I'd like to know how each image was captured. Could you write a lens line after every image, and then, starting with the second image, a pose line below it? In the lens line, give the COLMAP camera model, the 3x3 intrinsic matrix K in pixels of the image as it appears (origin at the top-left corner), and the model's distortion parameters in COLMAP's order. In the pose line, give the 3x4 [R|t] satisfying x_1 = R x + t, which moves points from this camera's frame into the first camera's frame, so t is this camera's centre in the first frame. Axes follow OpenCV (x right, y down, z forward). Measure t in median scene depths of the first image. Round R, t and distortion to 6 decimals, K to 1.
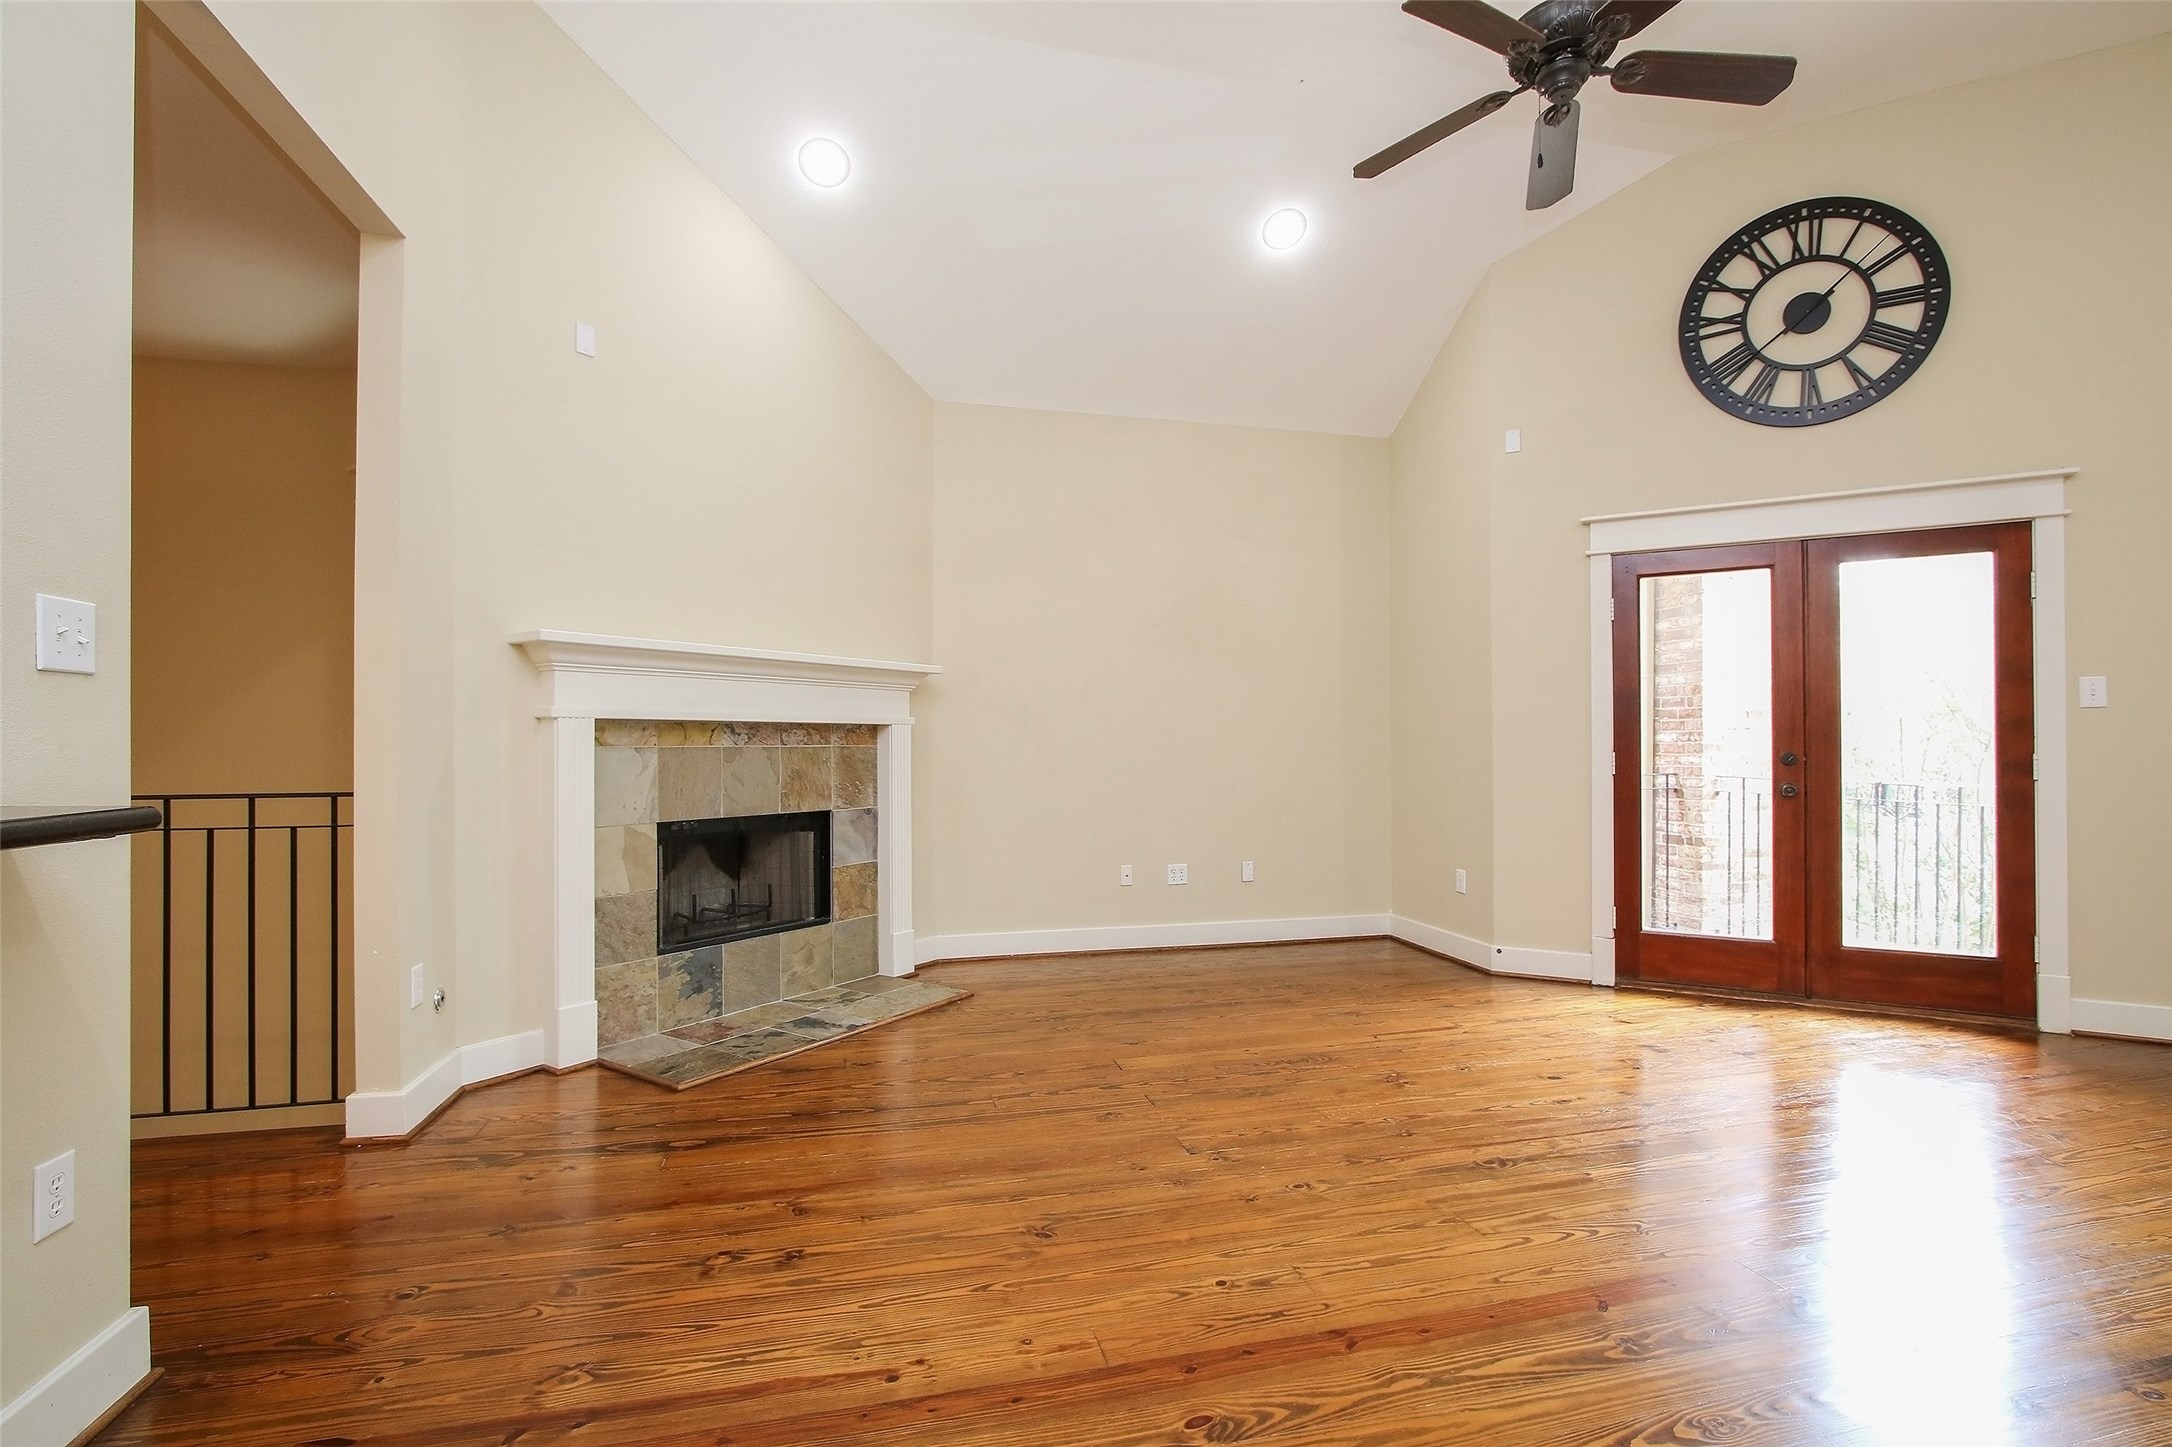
lens RADIAL K [[1001.5, 0, 1093.6], [0, 1001.5, 742.6], [0, 0, 1]] dist [-0.024899, 0.005206]
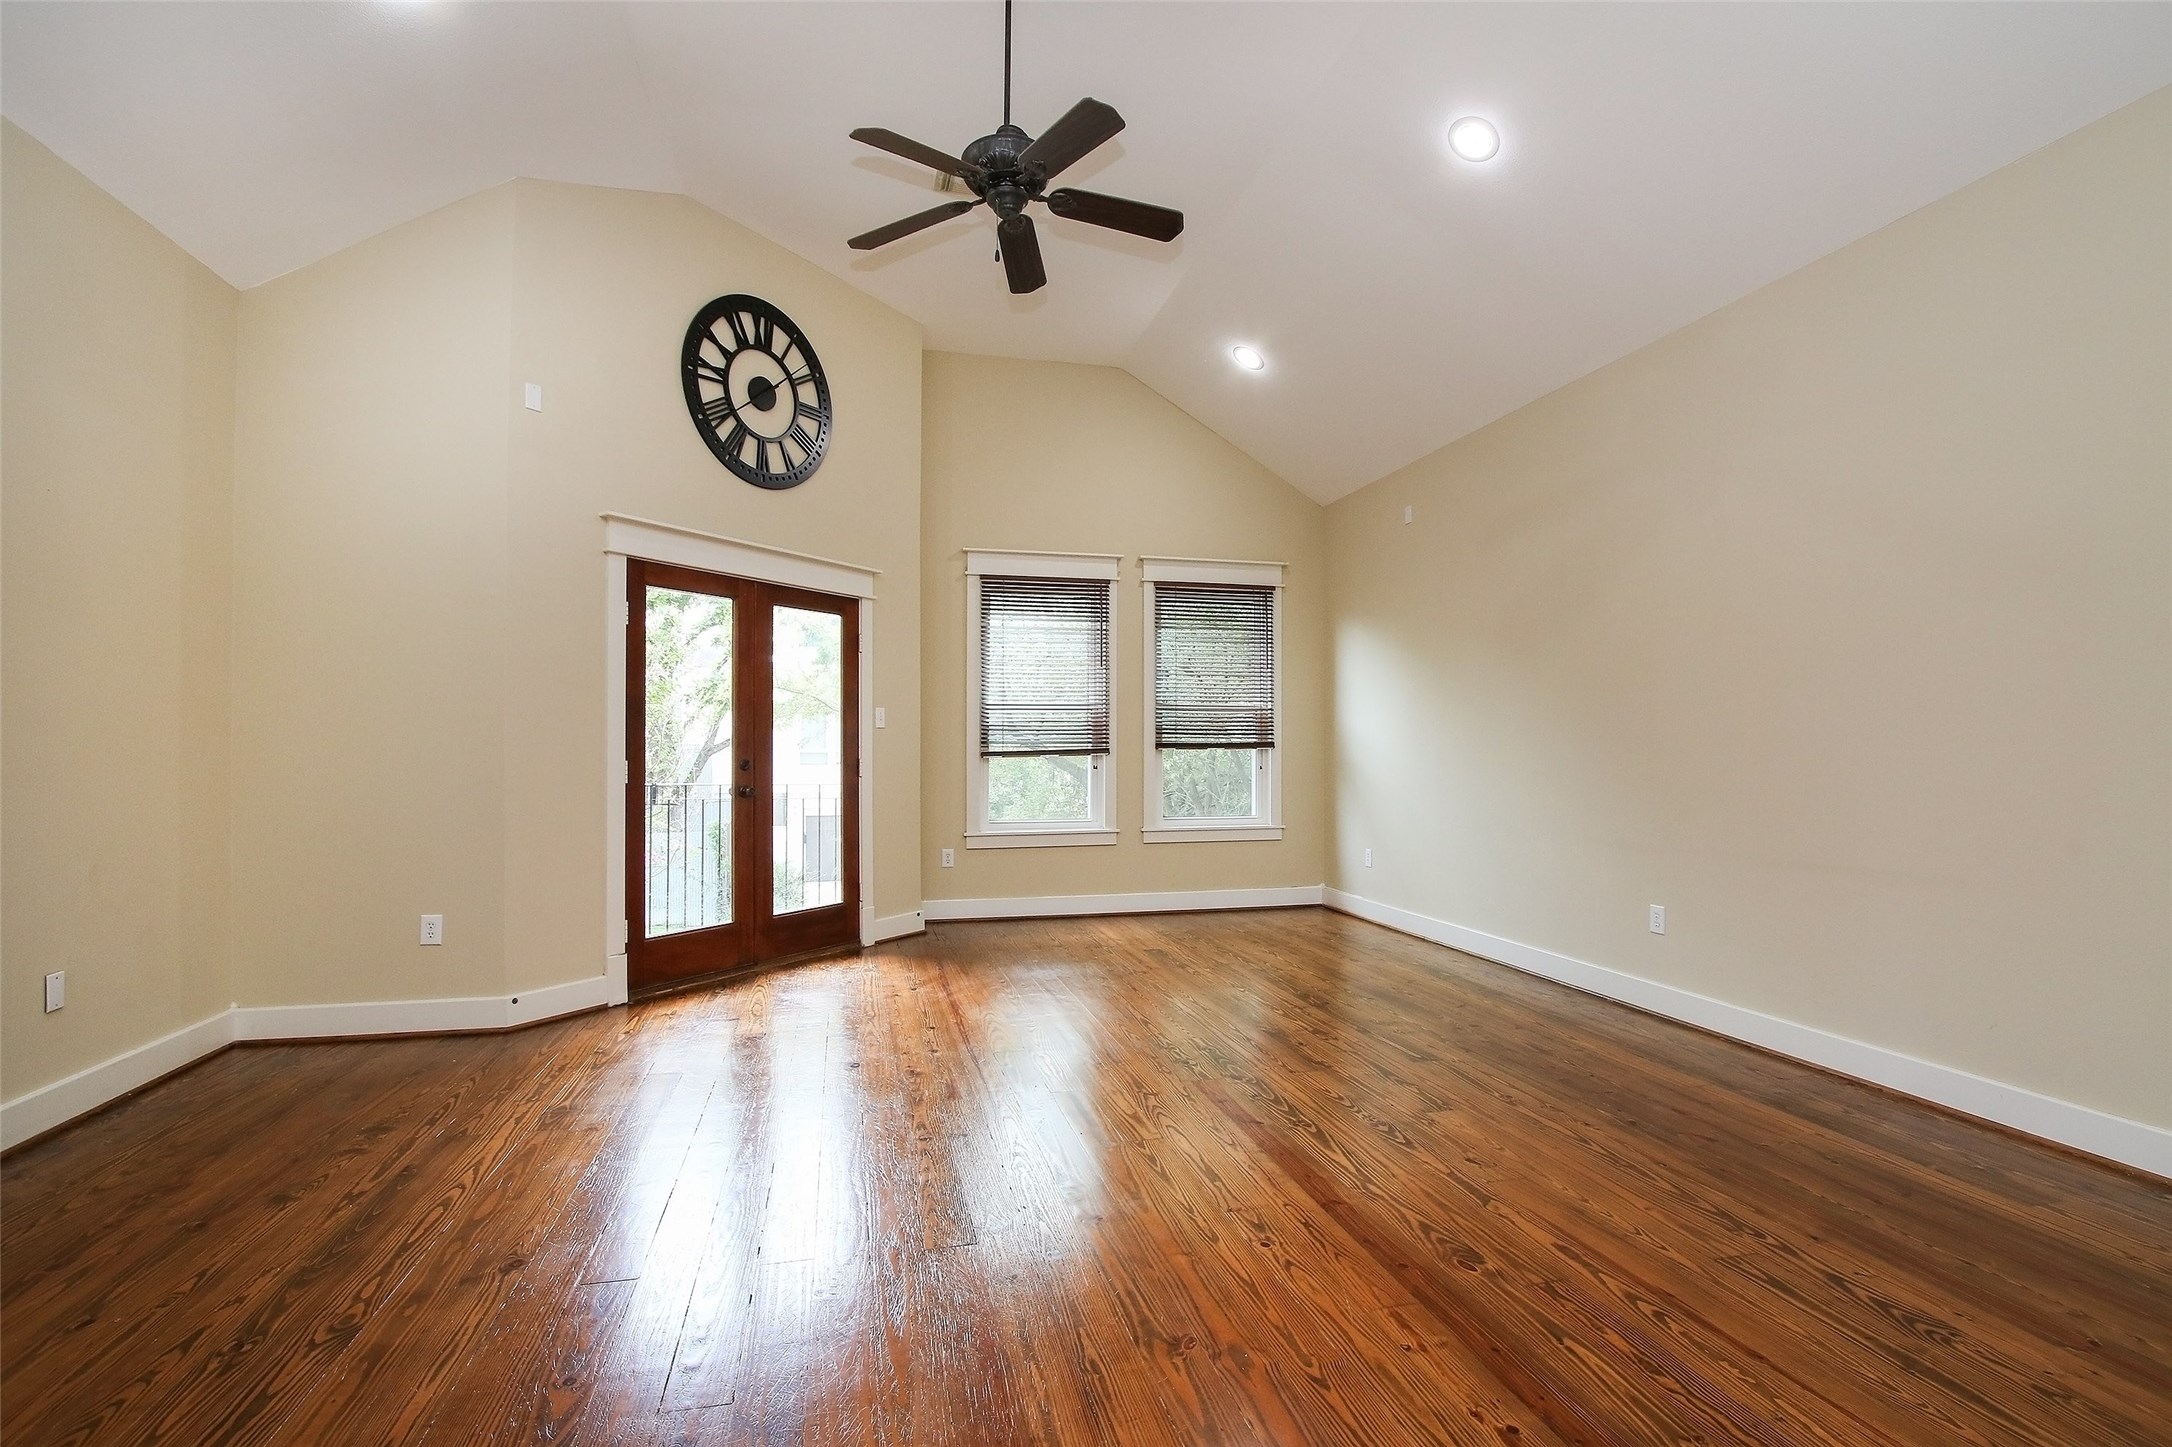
lens RADIAL K [[1001.5, 0, 1096.6], [0, 1001.5, 737.1], [0, 0, 1]] dist [-0.024899, 0.005206]
pose [[0.003101, 0.014219, 0.999894, -0.473260], [-0.001663, 0.999898, -0.014214, -0.000111], [-0.999994, -0.001619, 0.003125, 0.573654]]
